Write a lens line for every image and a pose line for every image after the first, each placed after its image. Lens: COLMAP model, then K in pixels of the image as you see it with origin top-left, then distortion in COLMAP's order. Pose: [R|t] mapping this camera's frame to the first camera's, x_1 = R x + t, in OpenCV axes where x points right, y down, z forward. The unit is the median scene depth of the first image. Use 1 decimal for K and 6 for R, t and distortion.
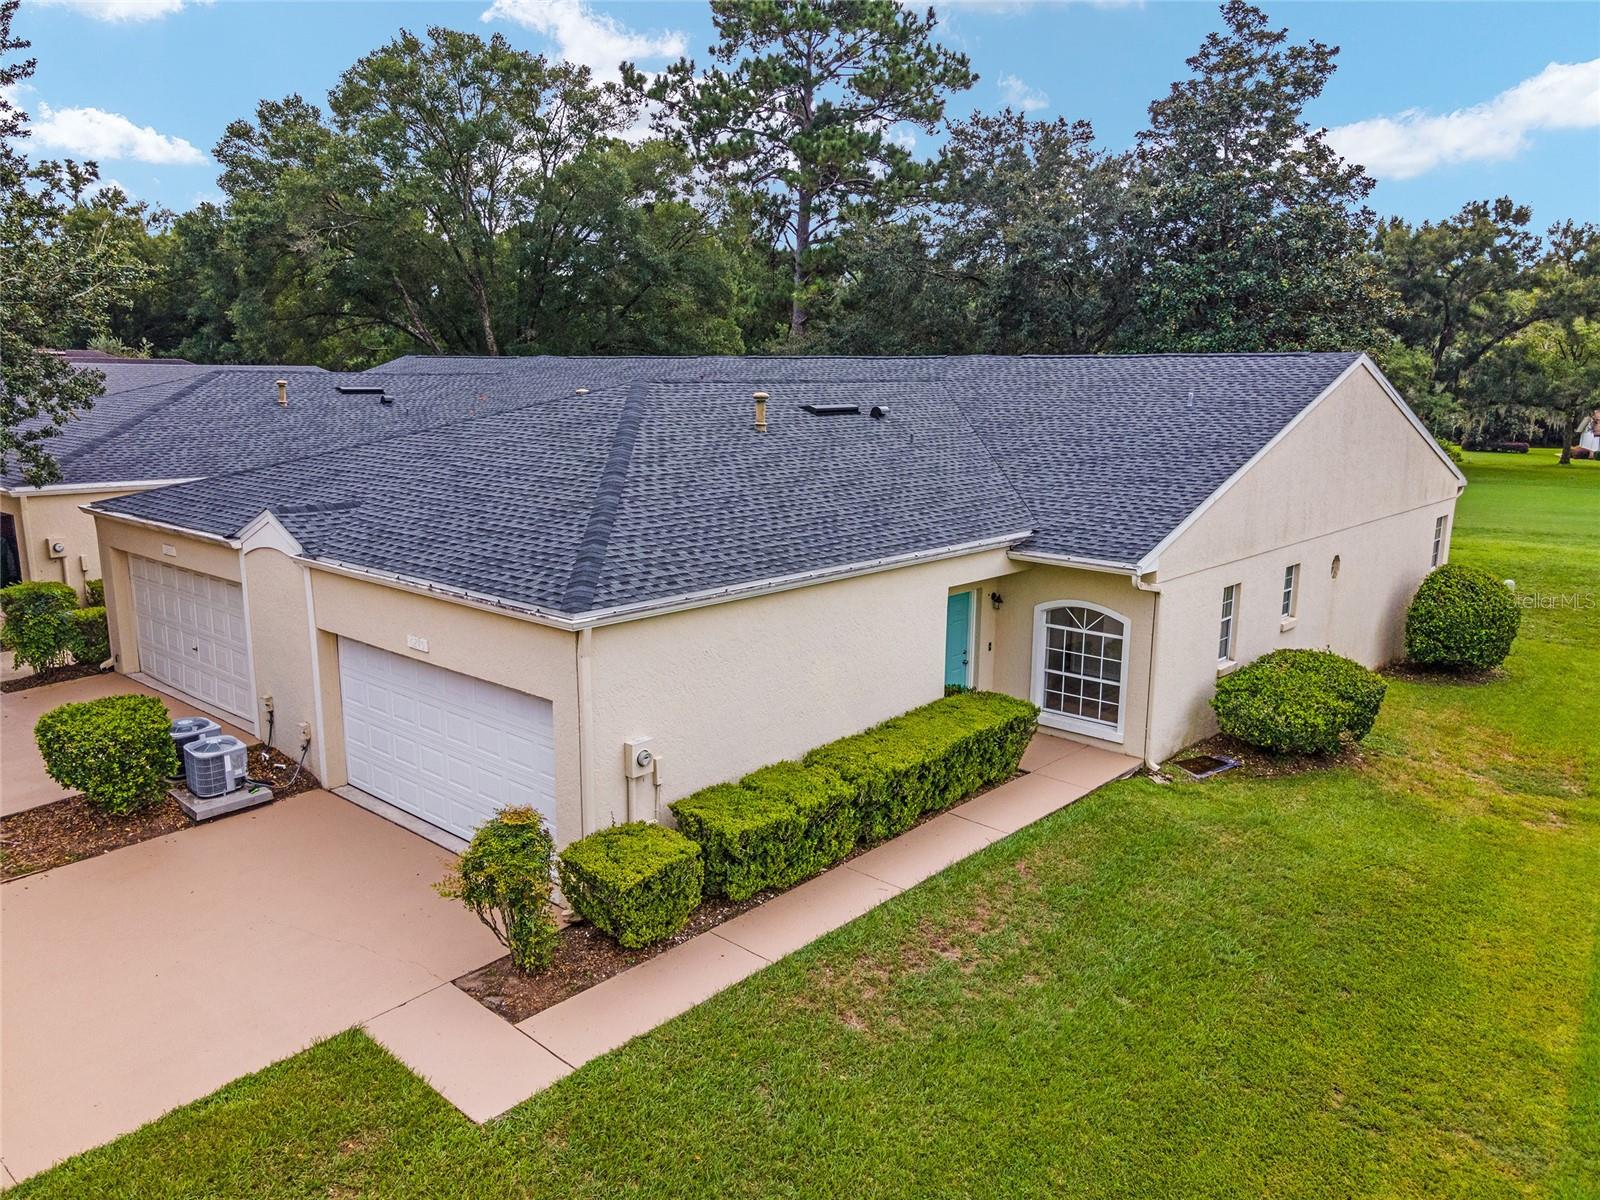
lens RADIAL K [[1157.8, 0, 800.0], [0, 1157.8, 600.0], [0, 0, 1]] dist [0.032227, 0.004289]
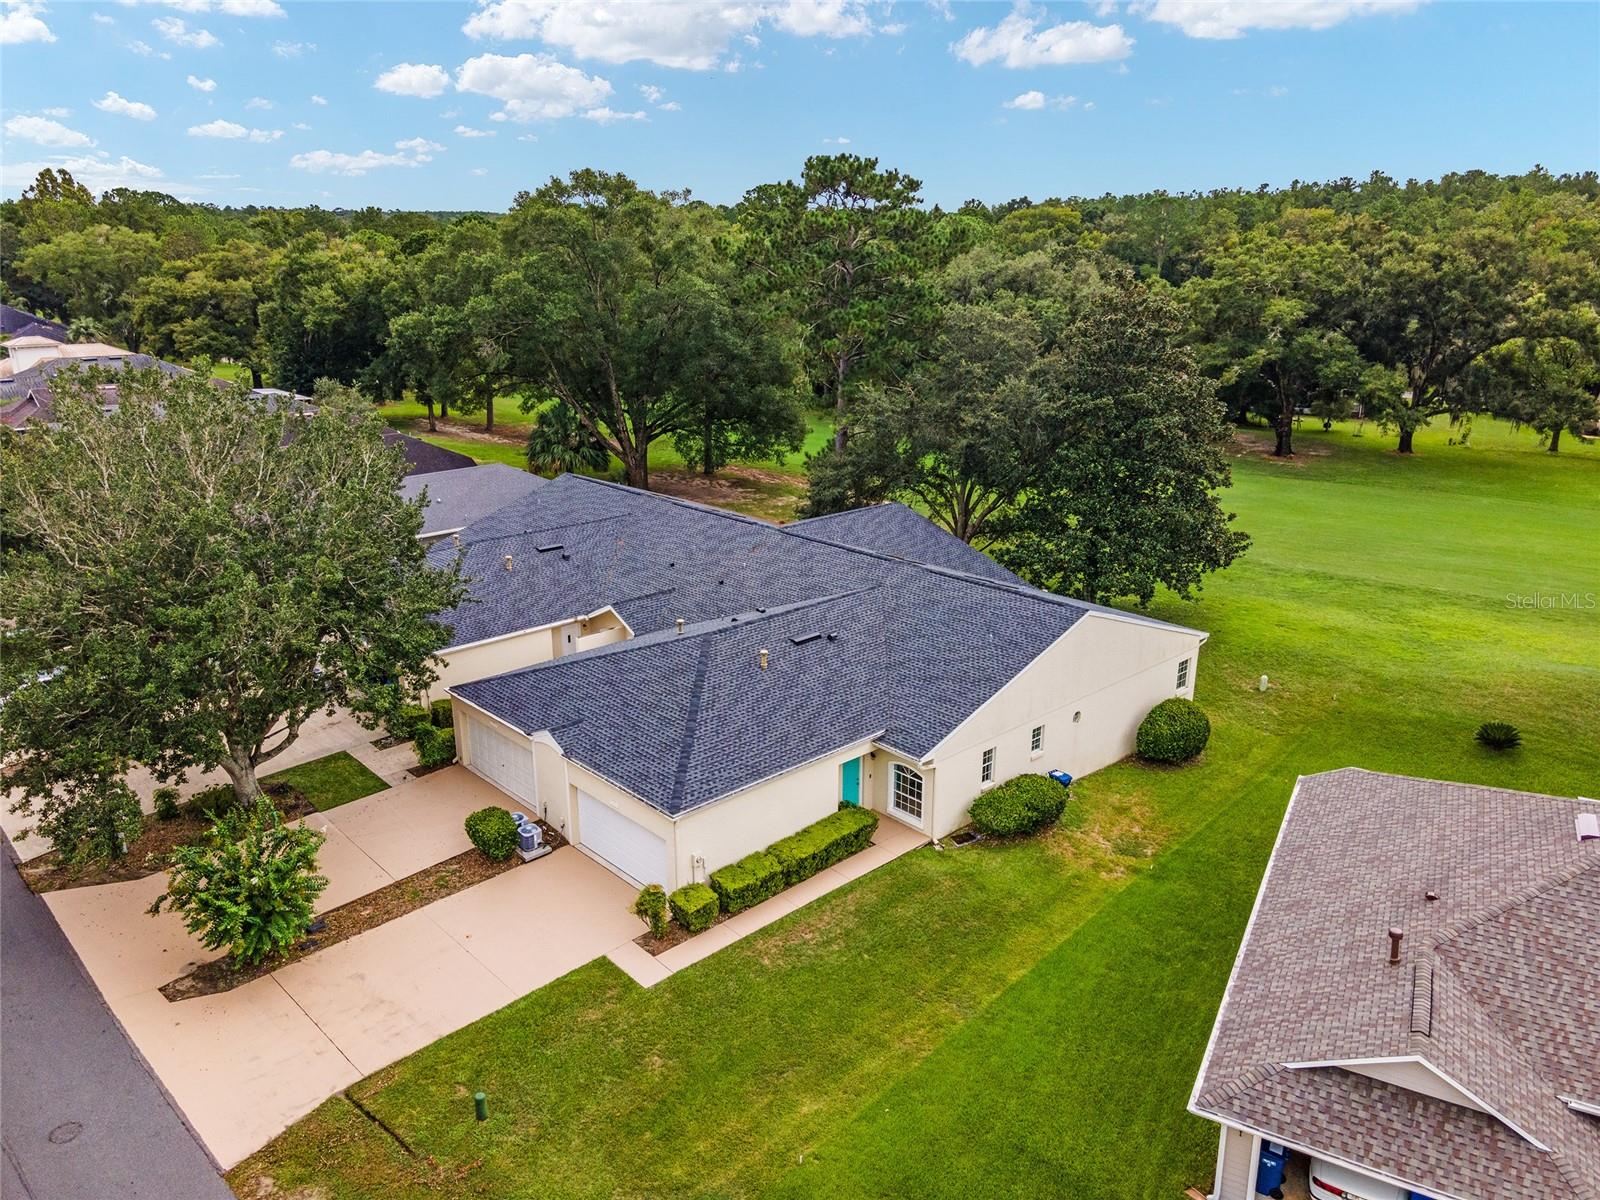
lens RADIAL K [[1157.8, 0, 800.0], [0, 1157.8, 600.0], [0, 0, 1]] dist [0.032227, 0.004289]
pose [[0.995766, 0.019256, -0.089883, 0.299462], [-0.009271, 0.993865, 0.110207, -0.692116], [0.091453, -0.108907, 0.989836, -1.438161]]
